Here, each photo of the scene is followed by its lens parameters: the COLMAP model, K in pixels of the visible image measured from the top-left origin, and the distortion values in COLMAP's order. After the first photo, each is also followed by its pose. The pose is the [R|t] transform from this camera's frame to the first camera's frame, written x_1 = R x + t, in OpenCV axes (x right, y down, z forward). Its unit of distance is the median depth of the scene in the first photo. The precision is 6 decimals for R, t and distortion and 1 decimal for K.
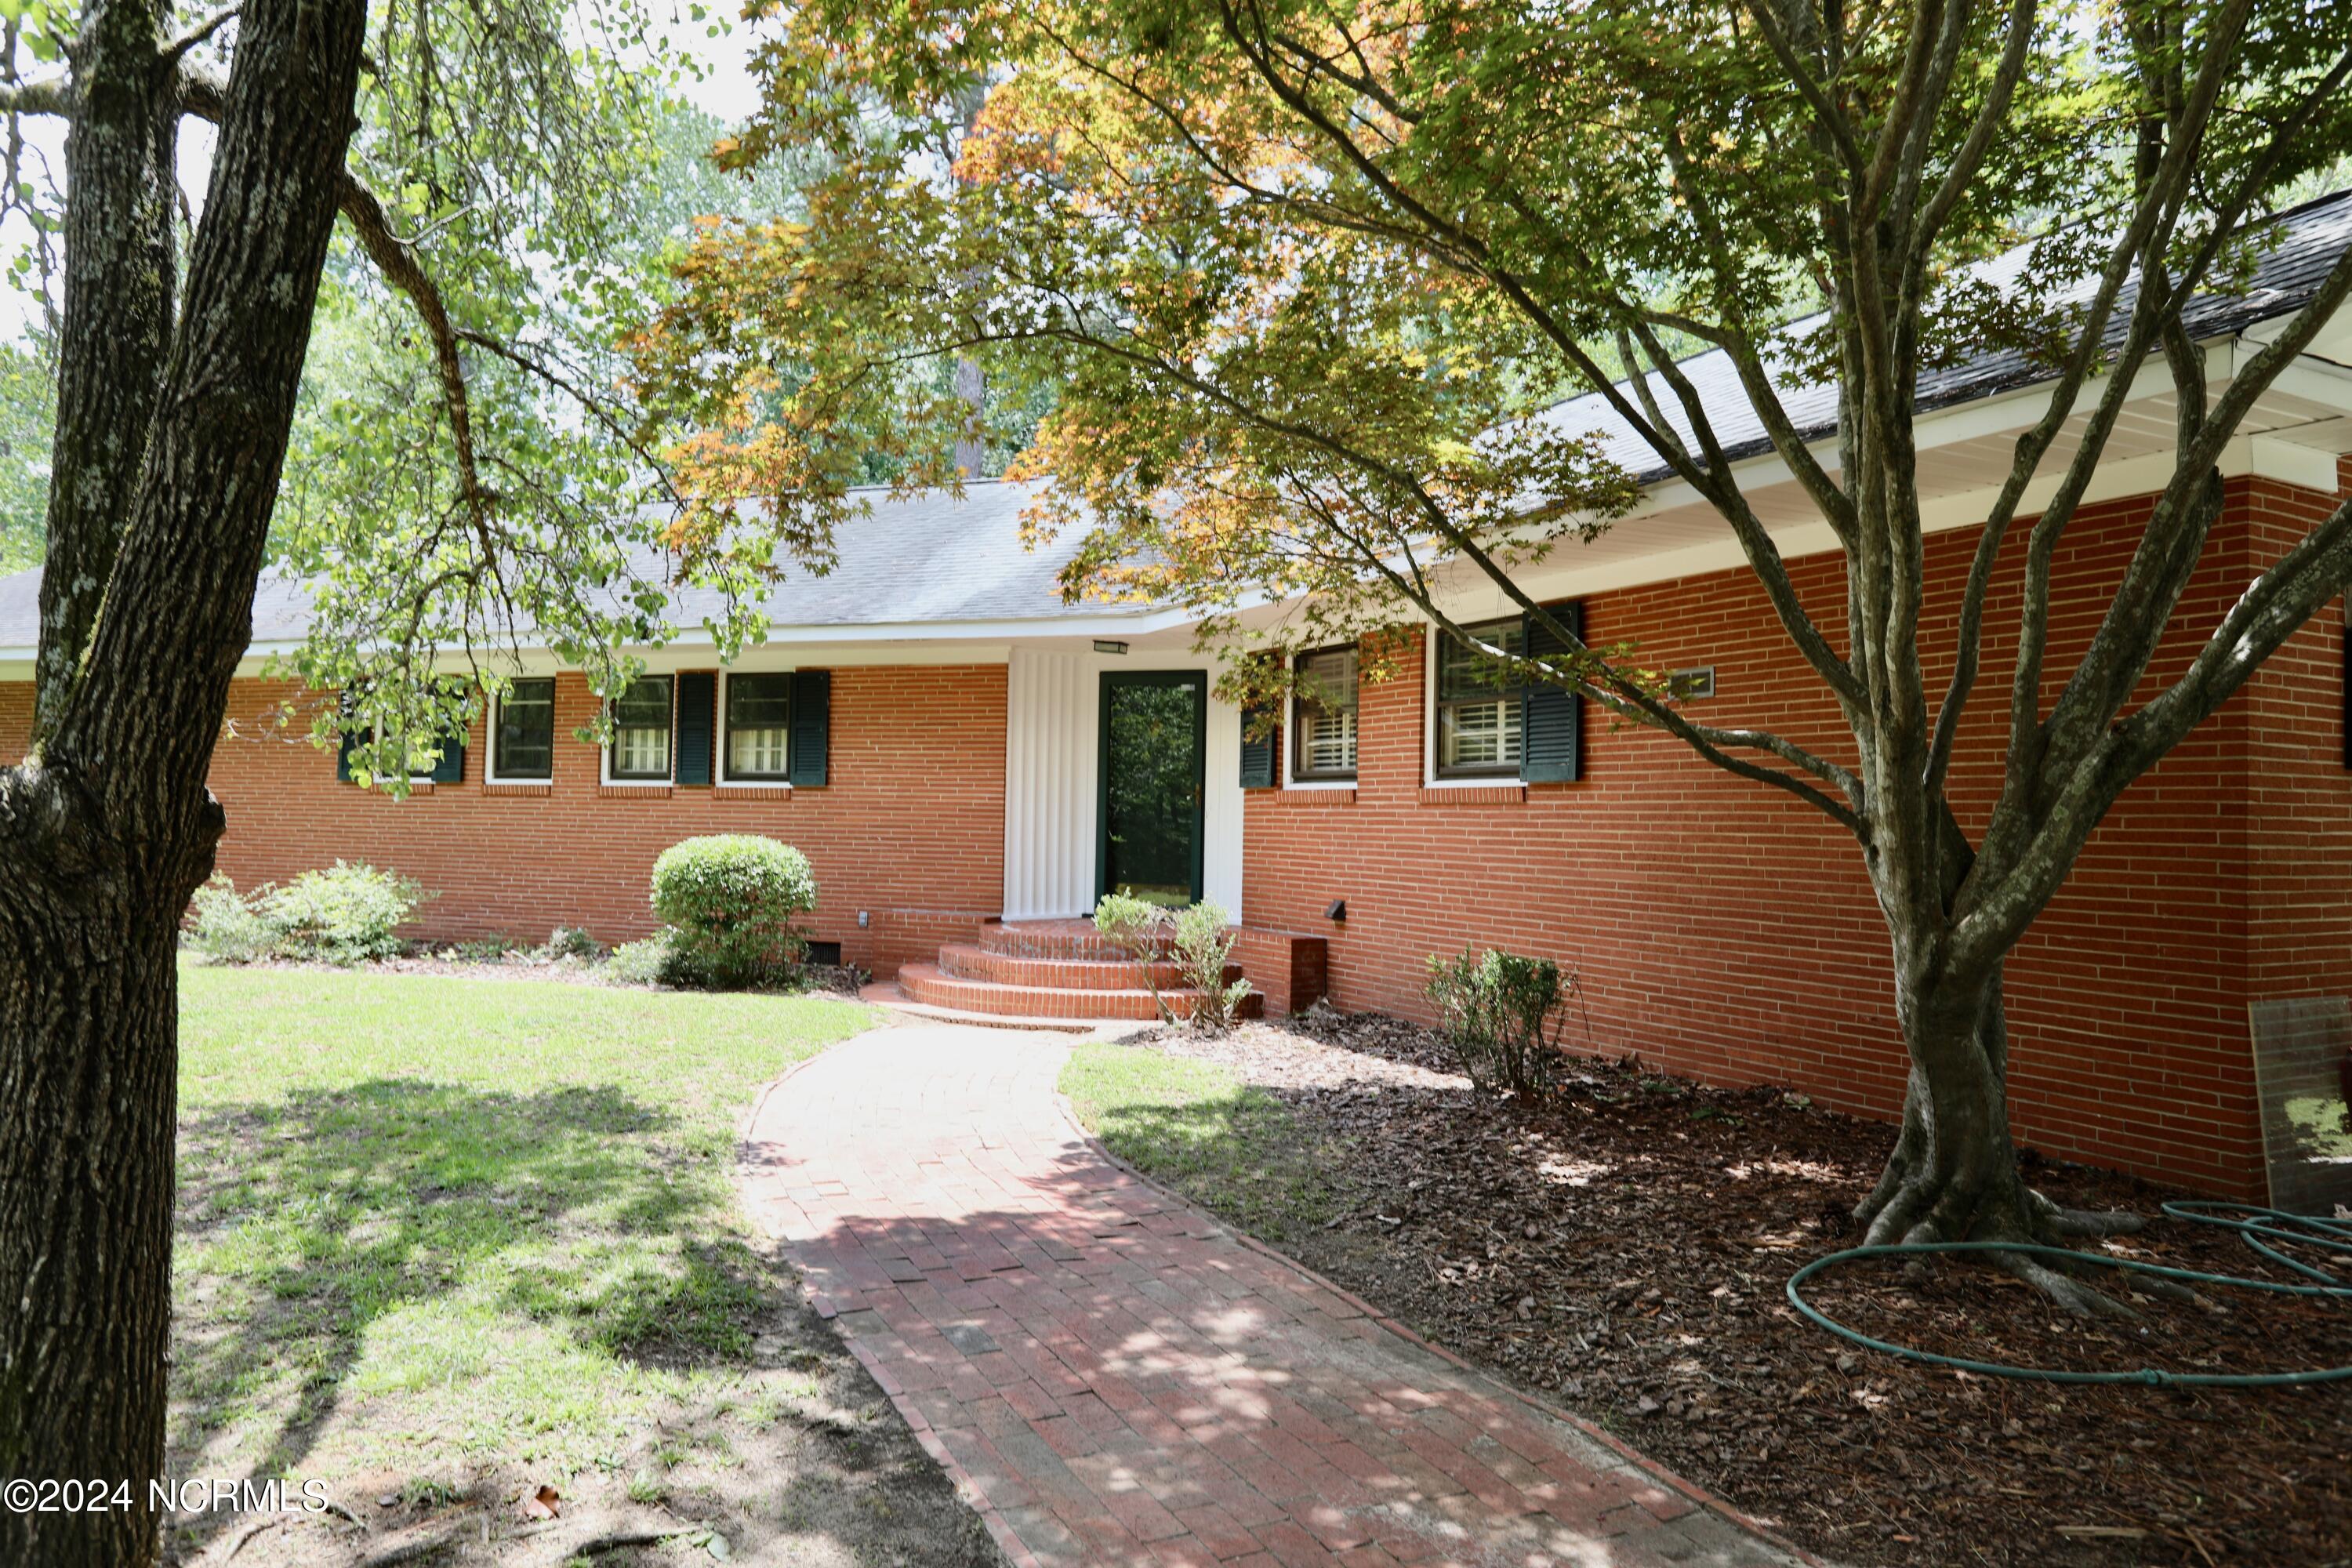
lens RADIAL K [[1436.3, 0, 1176.0], [0, 1436.3, 784.0], [0, 0, 1]] dist [0.002460, 0.001237]
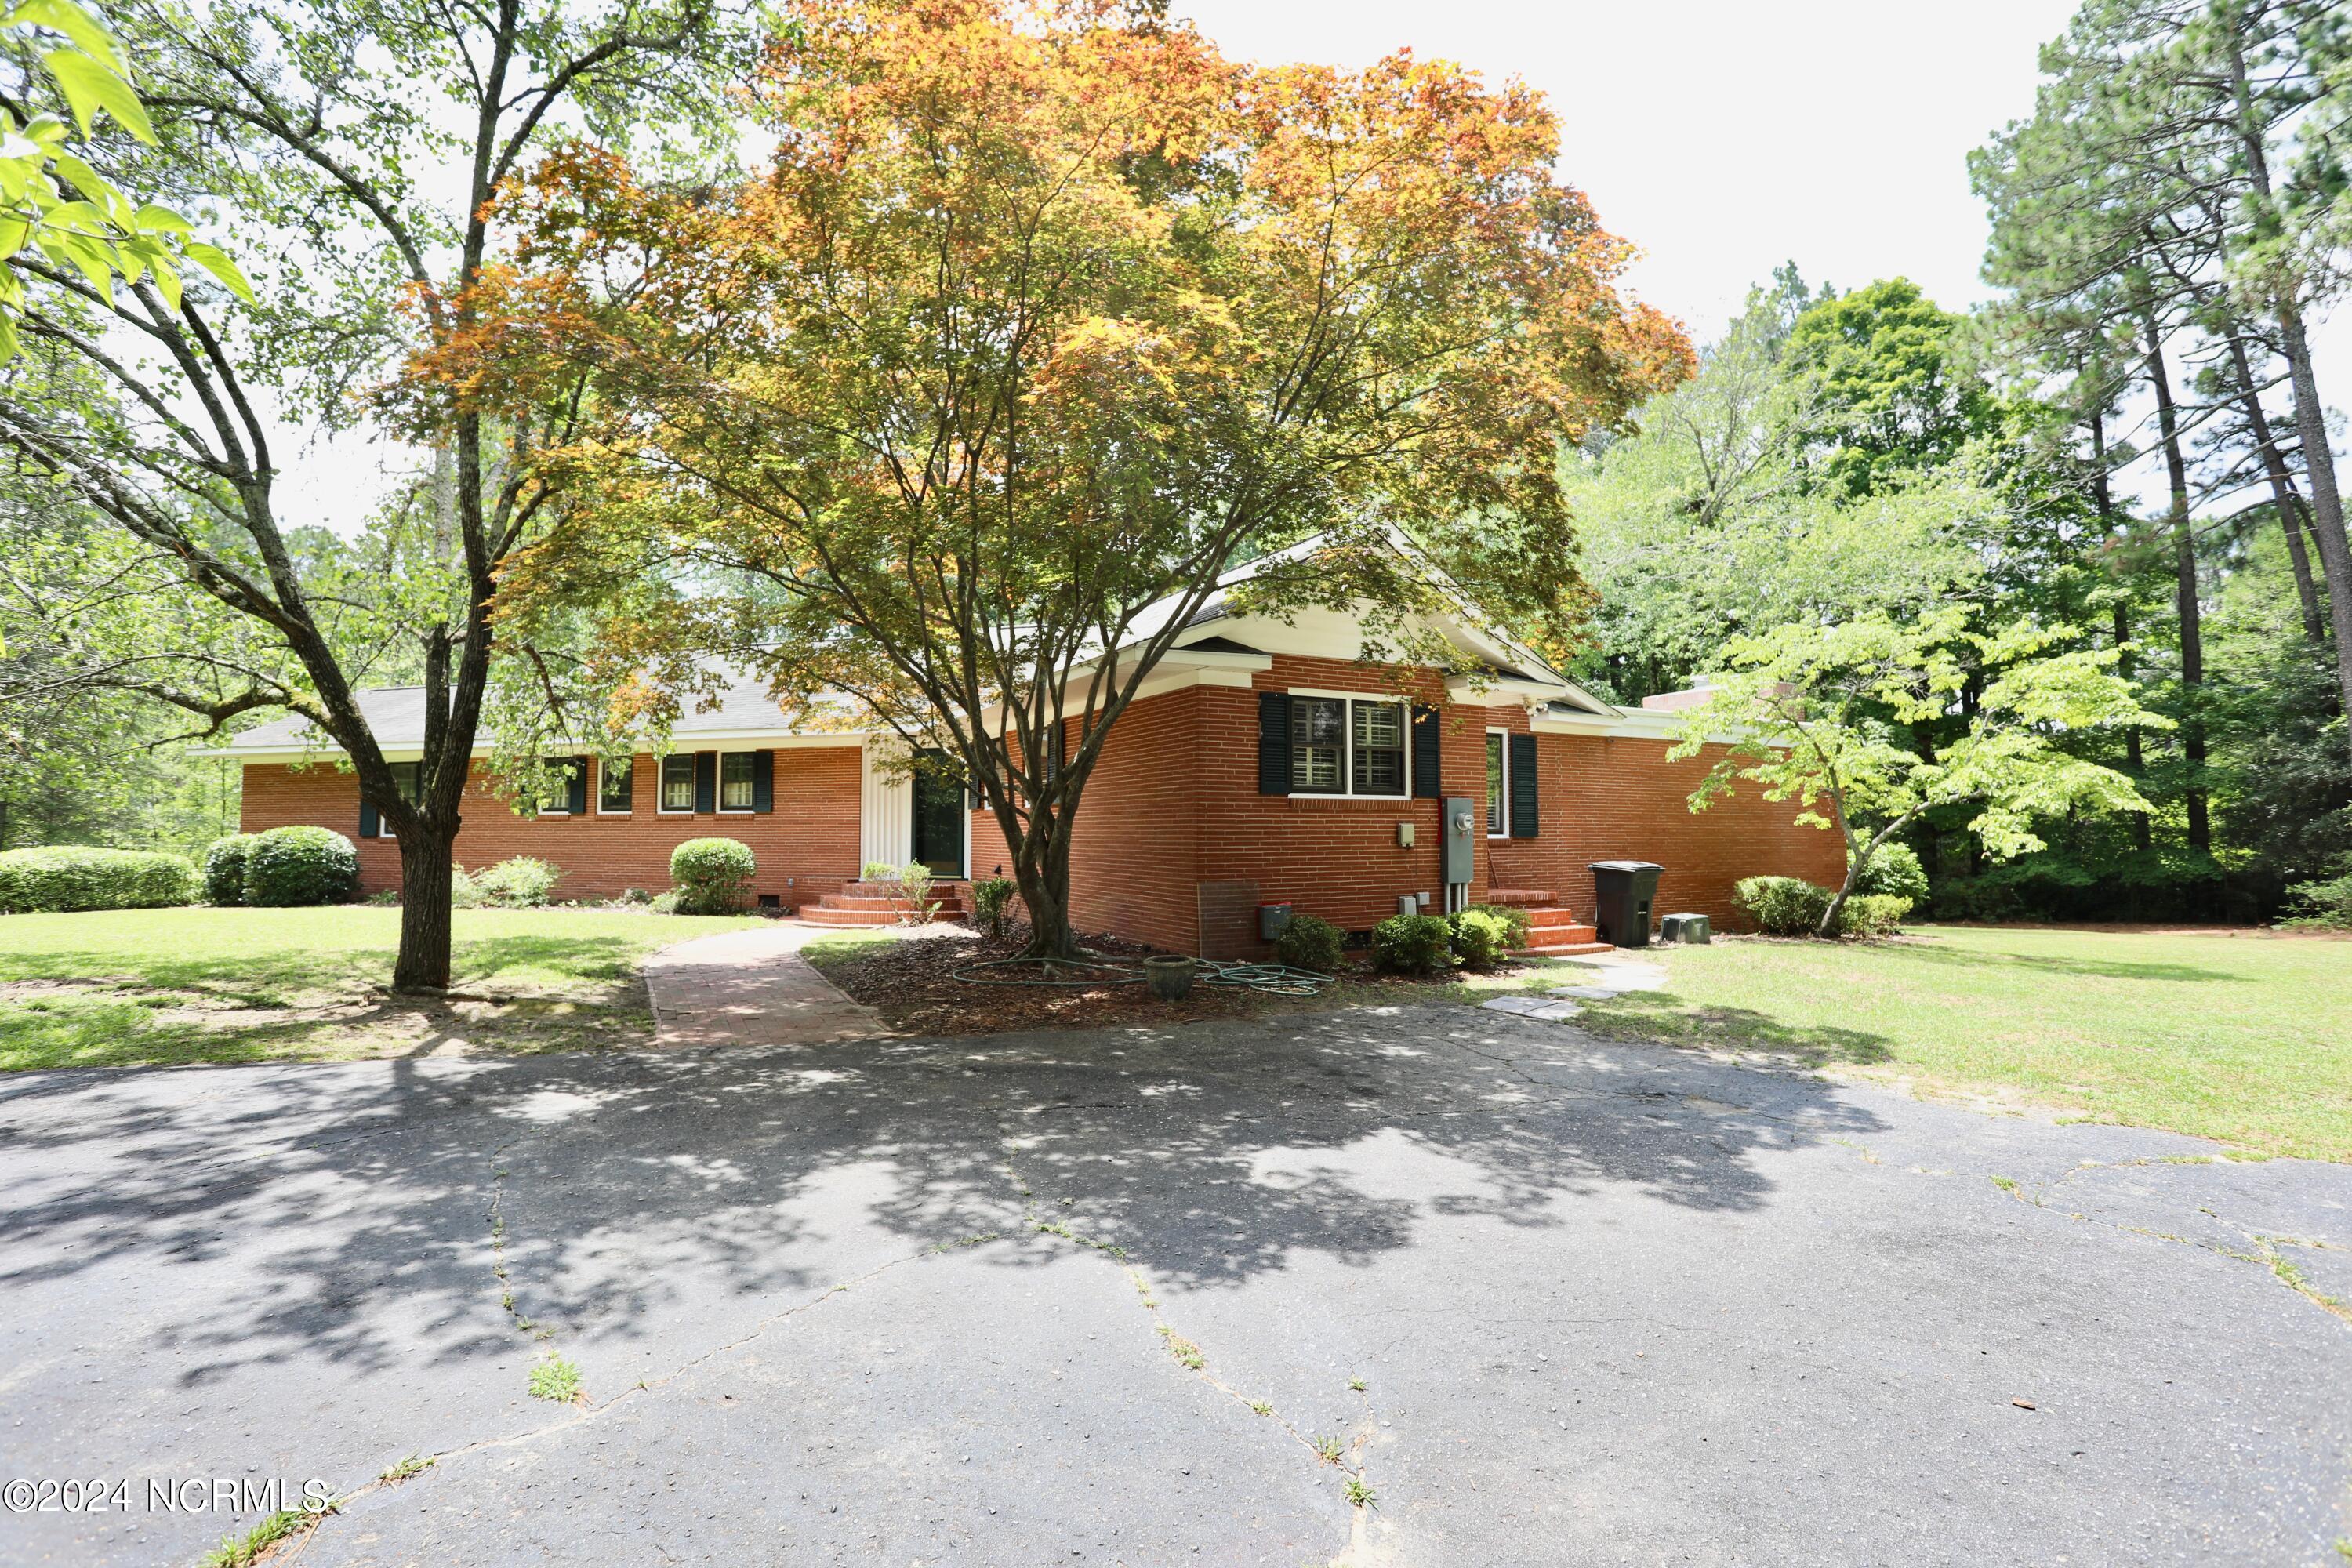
lens RADIAL K [[1156.9, 0, 1176.0], [0, 1156.9, 784.0], [0, 0, 1]] dist [-0.001285, -0.000221]
pose [[0.999381, -0.020189, -0.028820, 0.353251], [0.019671, 0.999642, -0.018162, 0.002875], [0.029176, 0.017584, 0.999420, -0.534411]]
